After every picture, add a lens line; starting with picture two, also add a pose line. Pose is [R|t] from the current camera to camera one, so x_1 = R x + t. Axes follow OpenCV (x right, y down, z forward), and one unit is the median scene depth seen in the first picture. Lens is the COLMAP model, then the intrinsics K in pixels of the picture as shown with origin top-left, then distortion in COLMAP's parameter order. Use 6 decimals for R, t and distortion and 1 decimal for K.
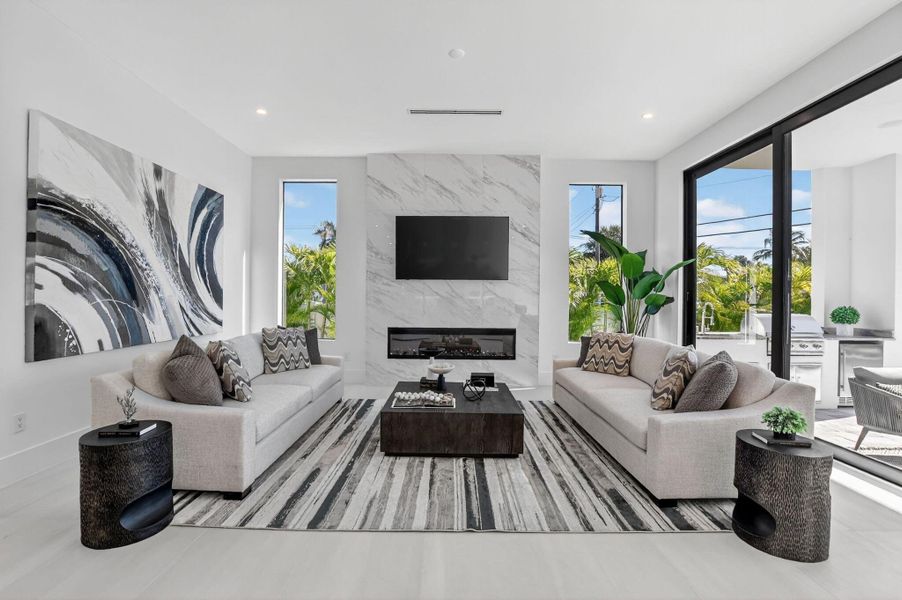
lens RADIAL K [[402.8, 0, 446.9], [0, 402.8, 298.2], [0, 0, 1]] dist [-0.029641, 0.002325]
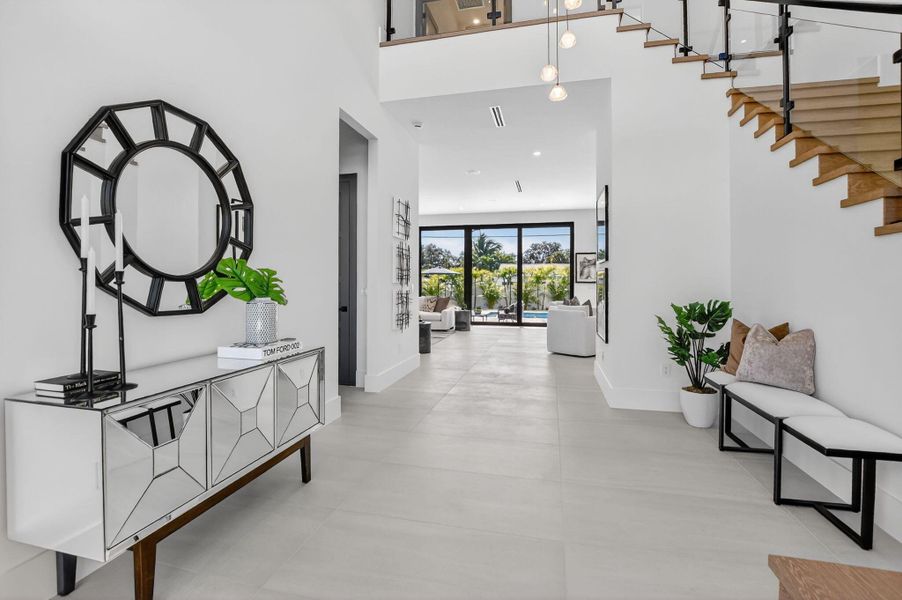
lens RADIAL K [[402.8, 0, 447.5], [0, 402.8, 281.9], [0, 0, 1]] dist [-0.029641, 0.002325]
pose [[0.250588, -0.007427, 0.968065, -2.126711], [0.008096, 0.999952, 0.005576, -0.013959], [-0.968060, 0.006440, 0.250636, -0.046234]]
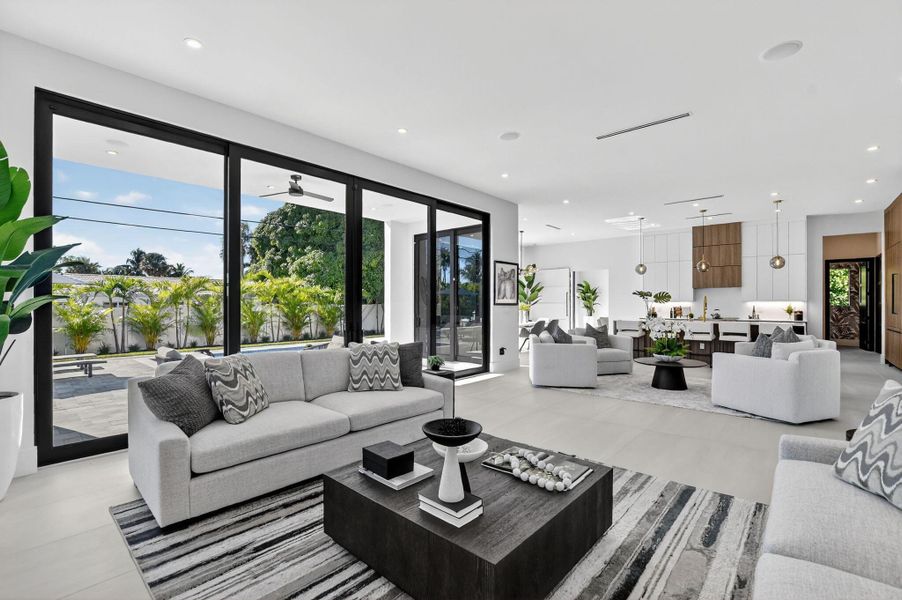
lens RADIAL K [[402.8, 0, 454.6], [0, 402.8, 300.8], [0, 0, 1]] dist [-0.029641, 0.002325]
pose [[-0.754653, -0.008192, 0.656073, -0.315517], [-0.005881, 0.999966, 0.005721, -0.013974], [-0.656098, 0.000459, -0.754676, 1.306589]]
